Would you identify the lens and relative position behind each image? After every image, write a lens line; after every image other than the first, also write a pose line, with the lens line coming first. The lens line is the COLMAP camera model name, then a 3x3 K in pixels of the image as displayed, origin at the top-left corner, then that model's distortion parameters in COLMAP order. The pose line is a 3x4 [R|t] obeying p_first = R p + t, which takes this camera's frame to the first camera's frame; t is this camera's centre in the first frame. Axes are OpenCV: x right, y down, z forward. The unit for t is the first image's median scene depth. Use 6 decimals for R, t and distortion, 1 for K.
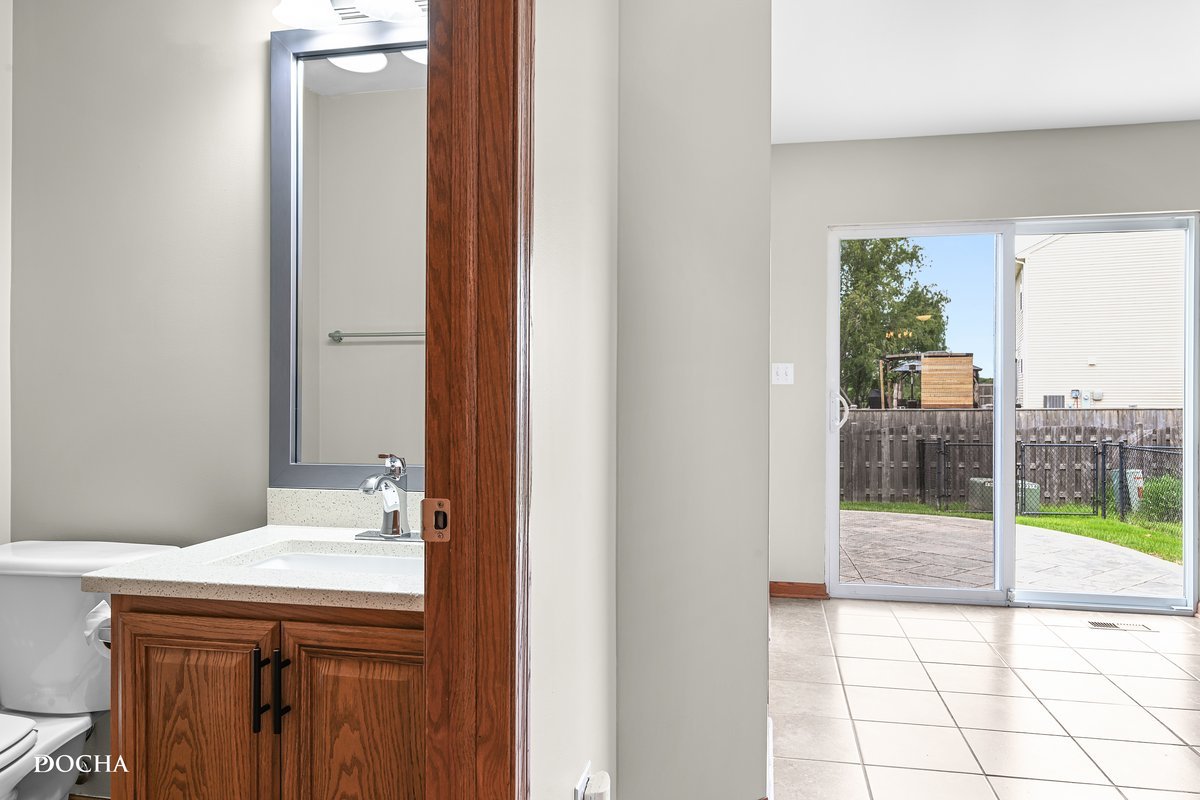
lens RADIAL K [[806.8, 0, 589.6], [0, 806.8, 396.9], [0, 0, 1]] dist [0.006556, -0.005301]
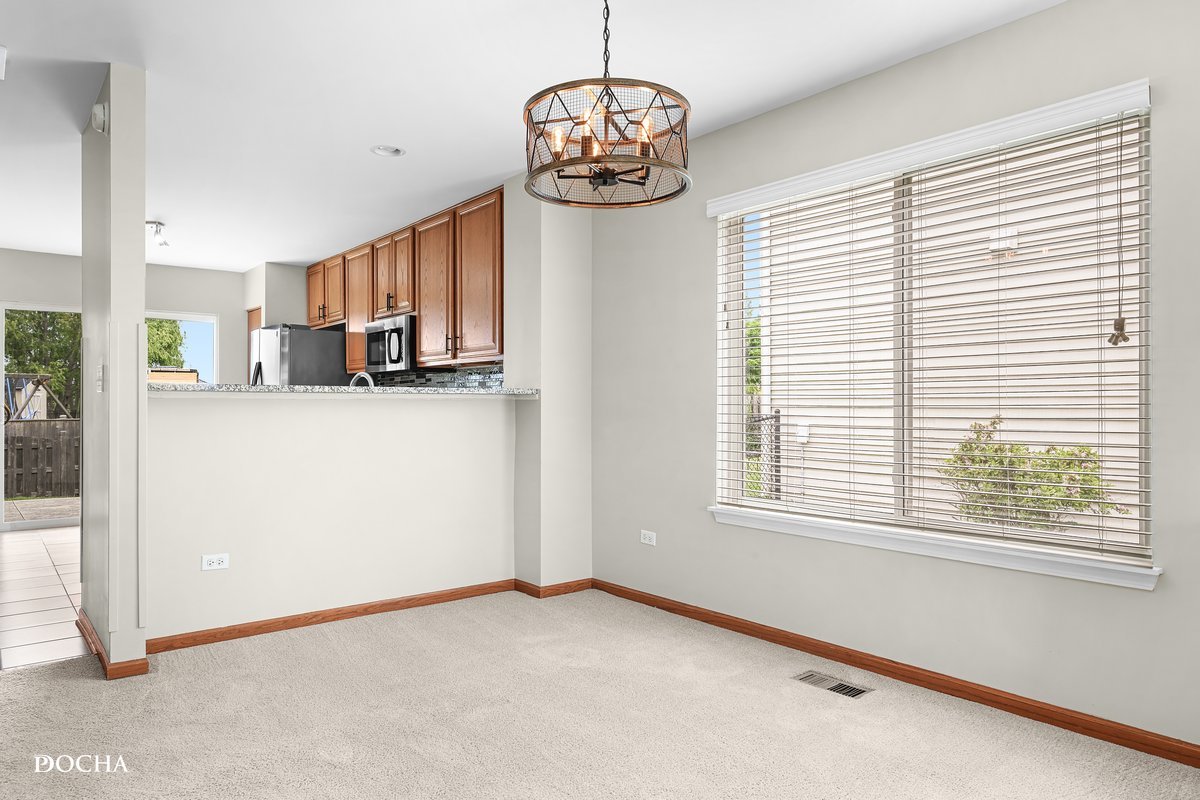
lens RADIAL K [[806.8, 0, 592.9], [0, 806.8, 401.0], [0, 0, 1]] dist [0.006556, -0.005301]
pose [[0.646756, 0.004791, 0.762682, -0.052403], [0.003227, 0.999954, -0.009018, 0.002343], [-0.762690, 0.008293, 0.646711, -0.295856]]
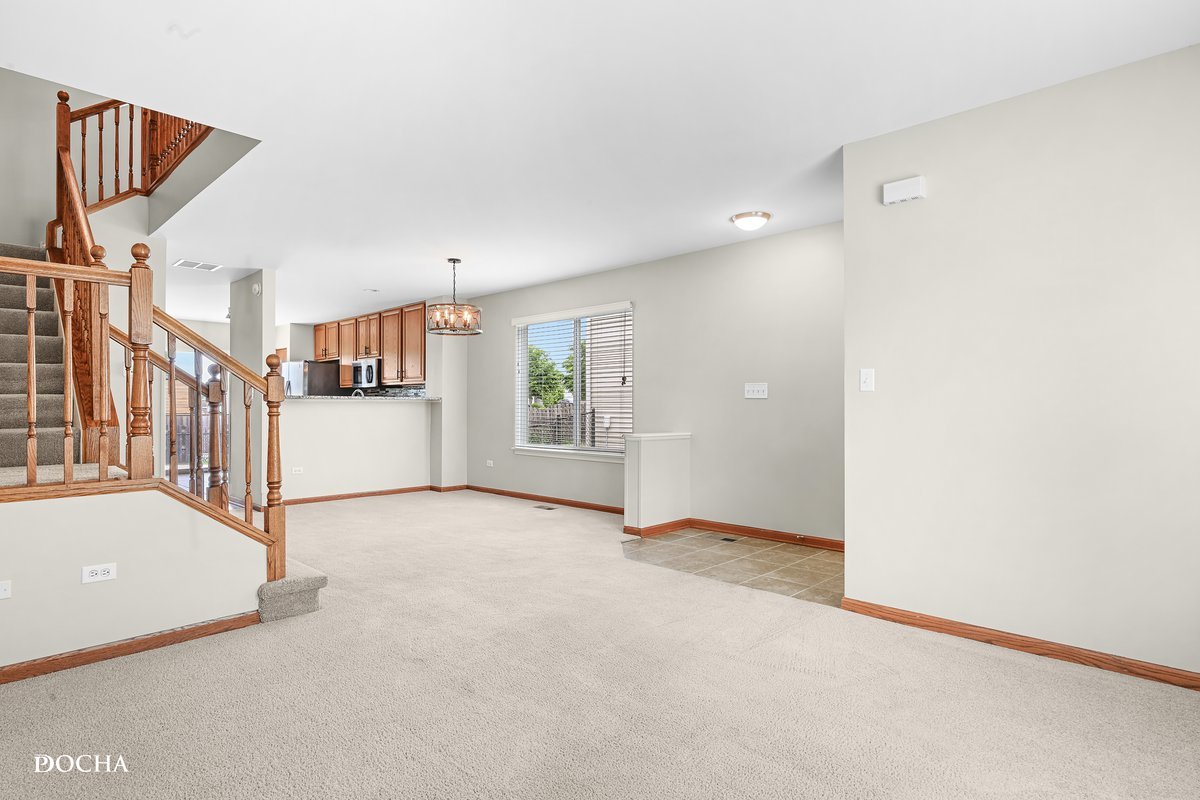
lens RADIAL K [[662.5, 0, 595.3], [0, 662.5, 398.7], [0, 0, 1]] dist [0.011601, -0.005015]
pose [[0.551779, 0.012652, 0.833895, -0.236837], [0.001320, 0.999870, -0.016044, 0.005297], [-0.833990, 0.009953, 0.551690, -0.511285]]
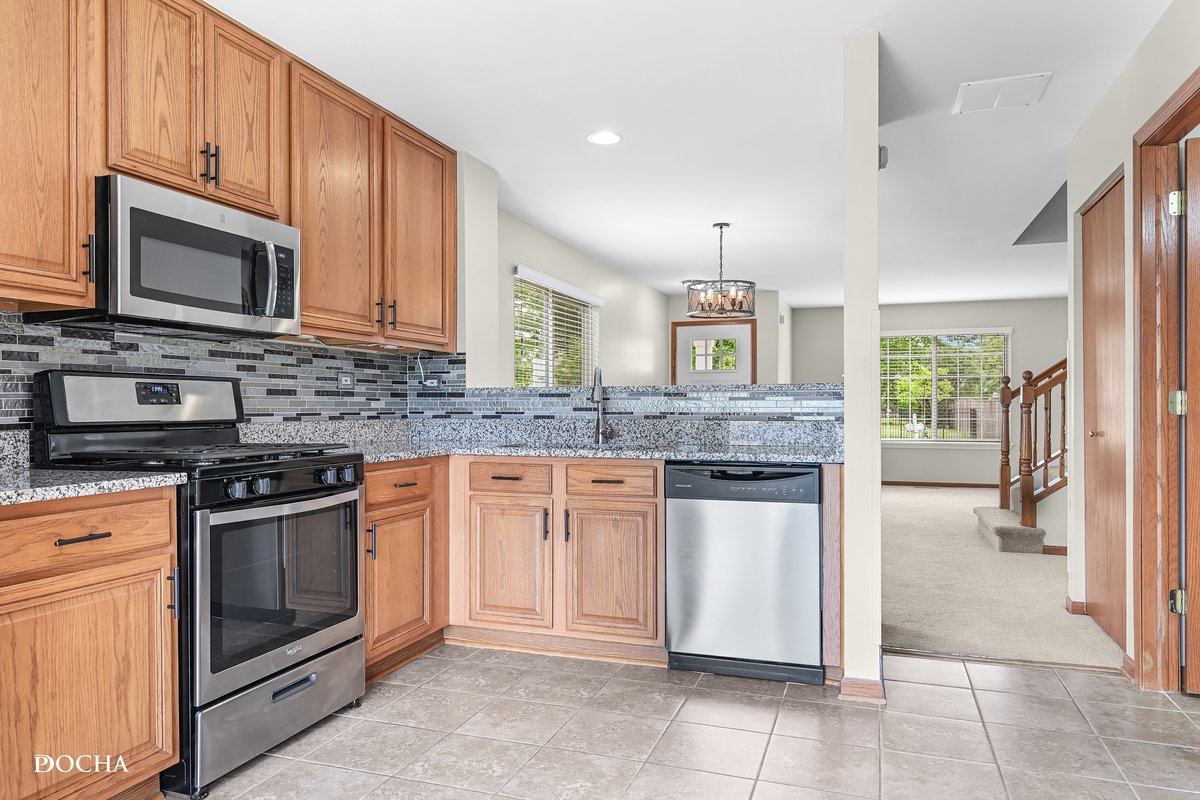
lens RADIAL K [[806.8, 0, 598.8], [0, 806.8, 406.3], [0, 0, 1]] dist [0.006556, -0.005301]
pose [[-0.992440, 0.004924, 0.122632, 0.100189], [0.005386, 0.999980, 0.003440, 0.000428], [-0.122612, 0.004075, -0.992446, 0.257813]]
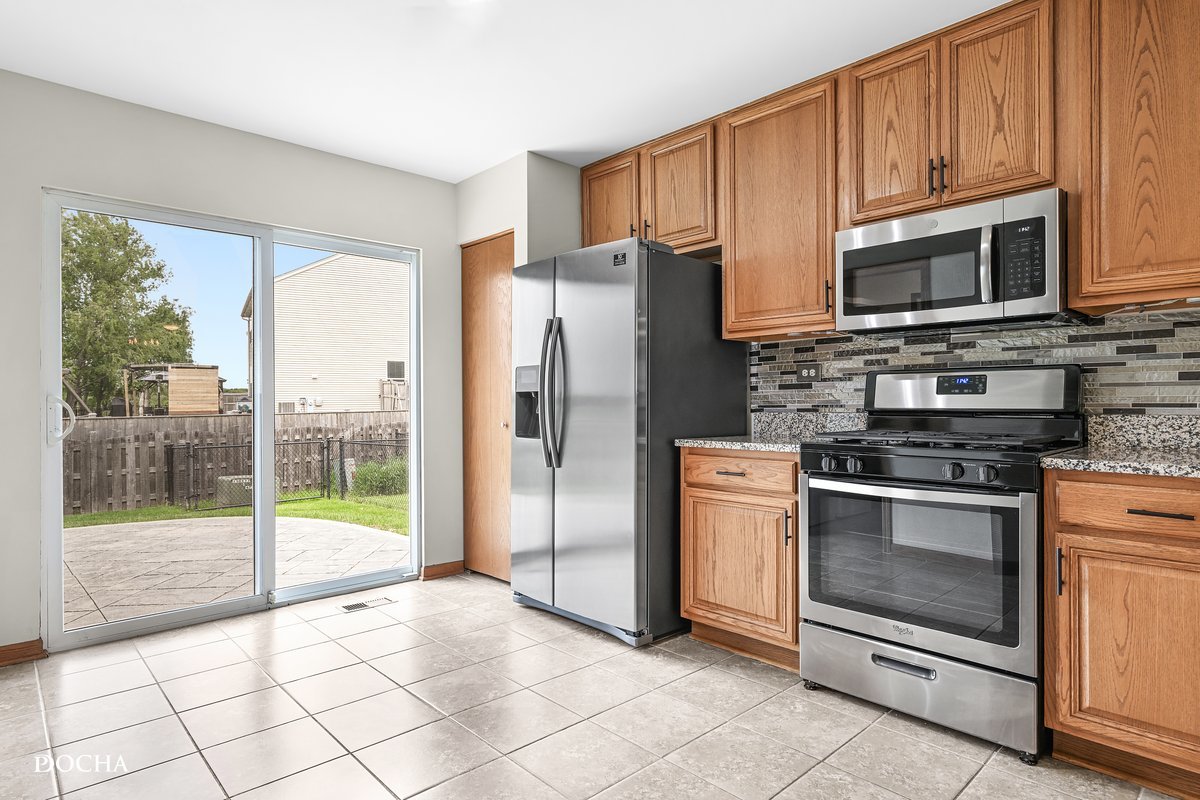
lens RADIAL K [[662.5, 0, 591.1], [0, 662.5, 401.3], [0, 0, 1]] dist [0.011601, -0.005015]
pose [[0.576485, -0.004482, 0.817095, 0.022121], [0.008430, 0.999964, -0.000462, 0.001226], [-0.817064, 0.007154, 0.576503, 0.057492]]
